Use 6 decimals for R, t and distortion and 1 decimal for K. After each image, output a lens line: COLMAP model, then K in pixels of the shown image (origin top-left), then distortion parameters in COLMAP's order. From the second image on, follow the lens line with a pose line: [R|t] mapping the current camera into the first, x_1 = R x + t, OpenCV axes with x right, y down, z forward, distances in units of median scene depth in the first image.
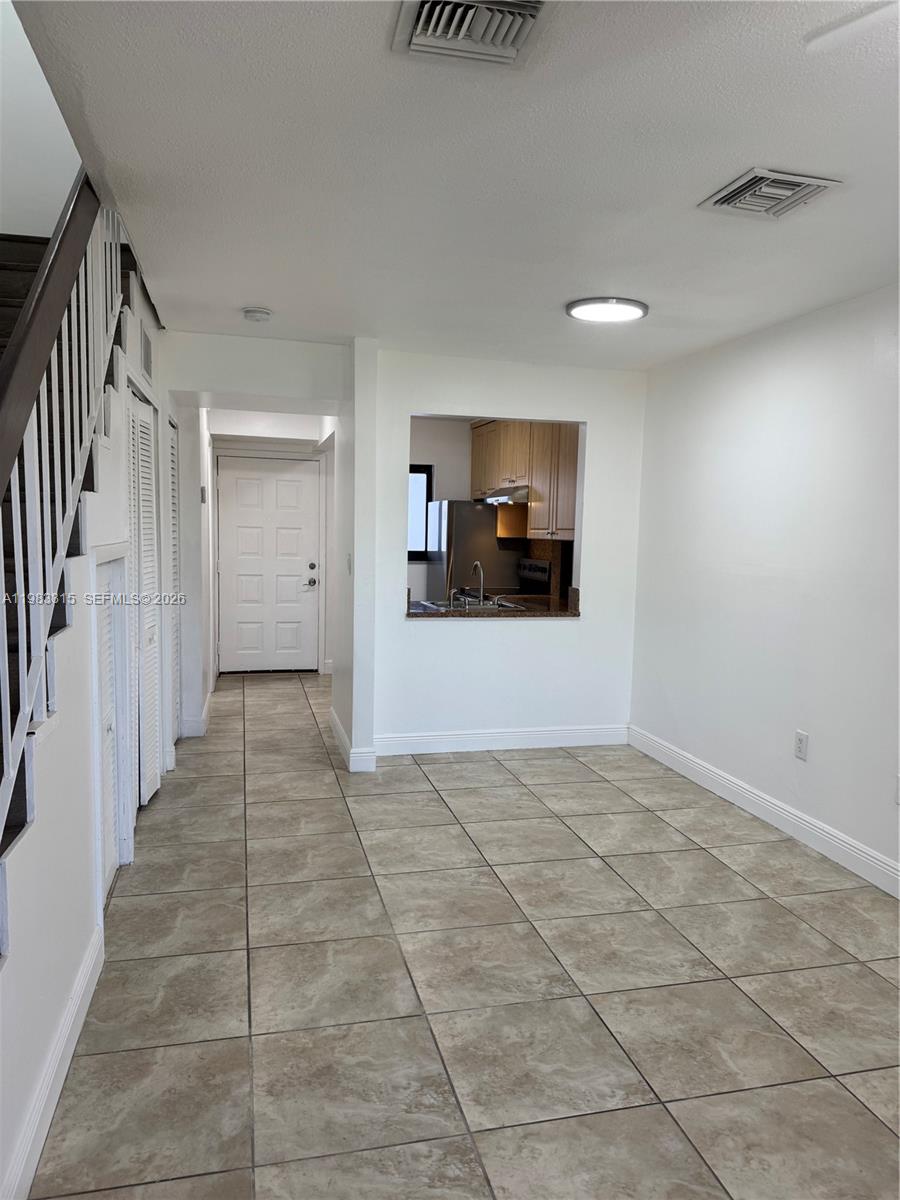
lens RADIAL K [[840.4, 0, 452.0], [0, 840.4, 602.4], [0, 0, 1]] dist [0.111302, -0.162796]
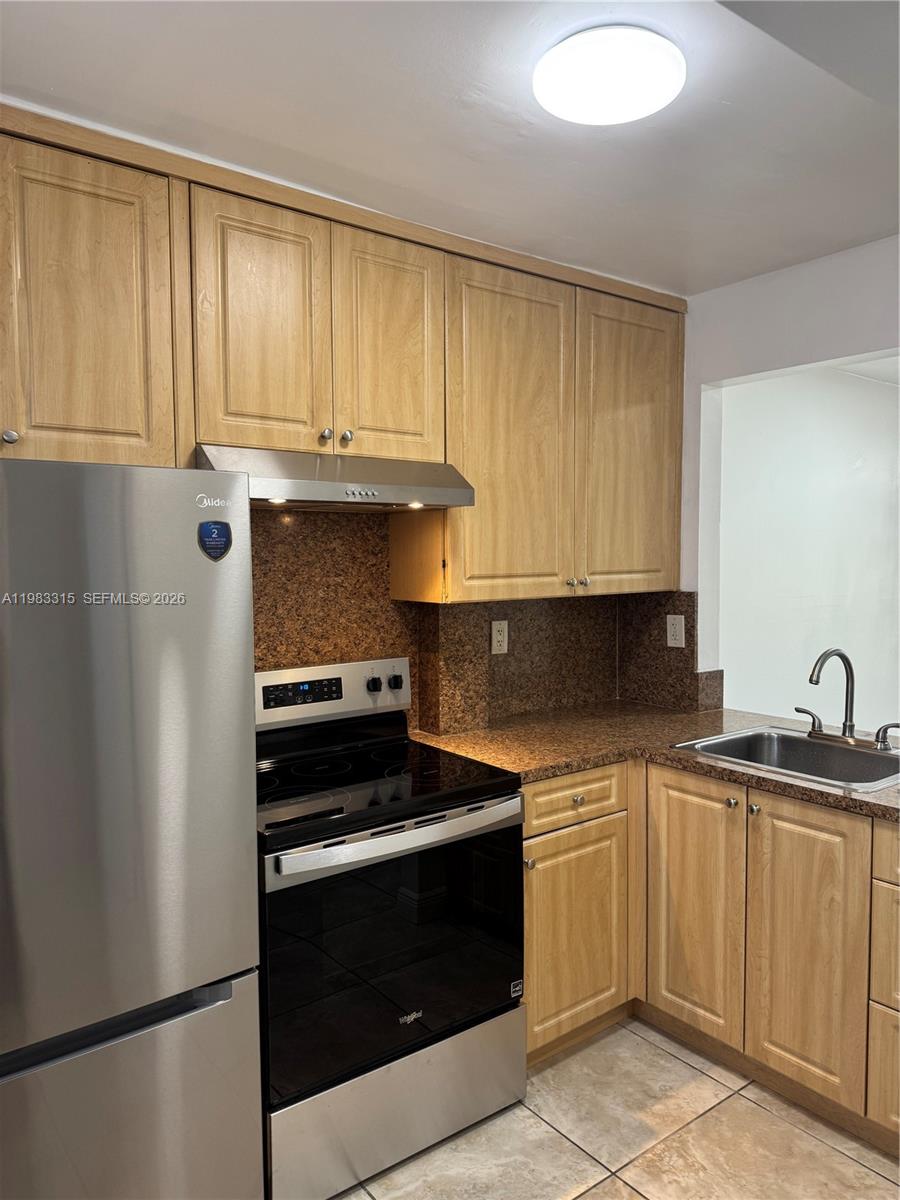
lens RADIAL K [[840.4, 0, 452.0], [0, 840.4, 602.4], [0, 0, 1]] dist [0.111302, -0.162796]
pose [[-0.396255, -0.079684, 0.914676, -0.443018], [0.079228, 0.989543, 0.120529, -0.211807], [-0.914716, 0.120228, -0.385798, 1.989623]]
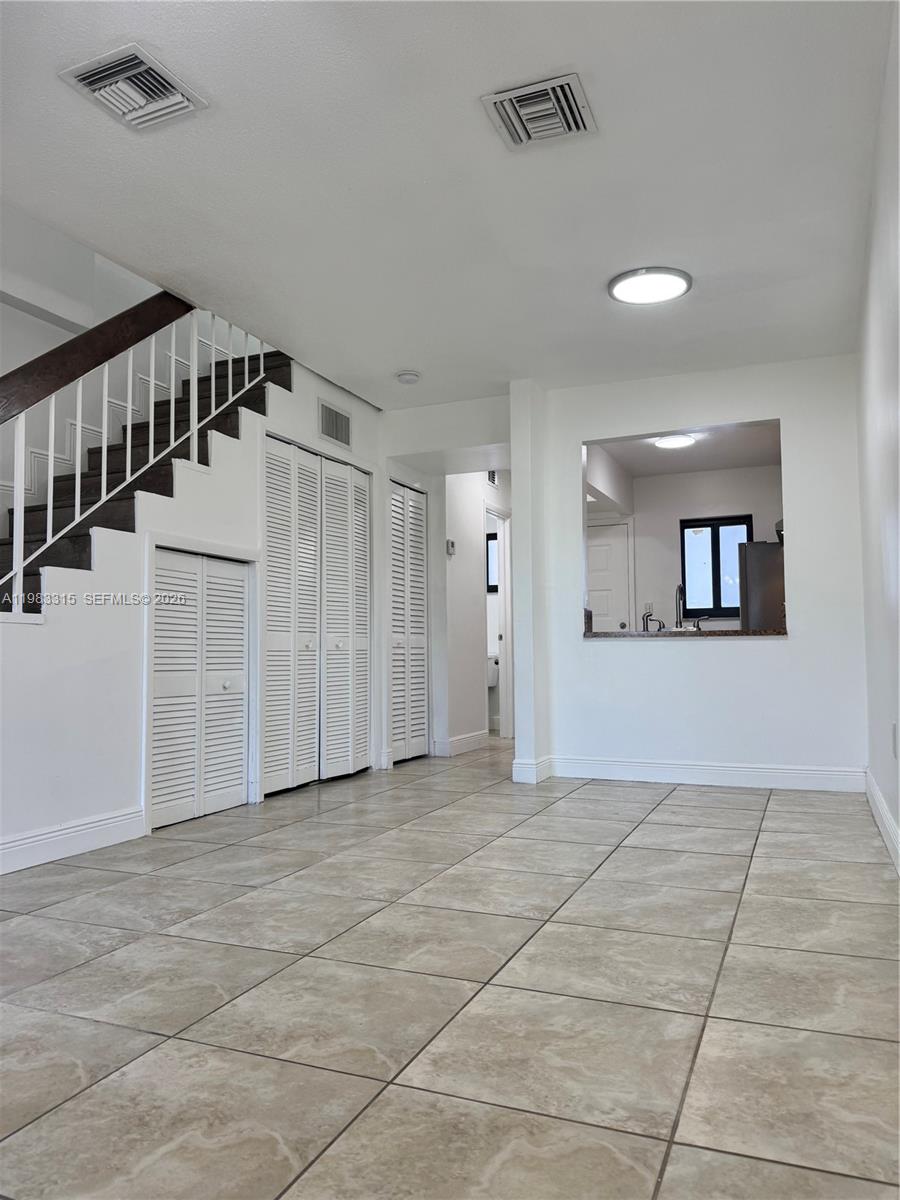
lens RADIAL K [[846.0, 0, 452.8], [0, 846.0, 604.2], [0, 0, 1]] dist [0.066658, -0.108410]
pose [[0.799949, -0.064570, -0.596584, 0.577620], [-0.028004, 0.989094, -0.144601, 0.174023], [0.599414, 0.132380, 0.789416, 0.134136]]
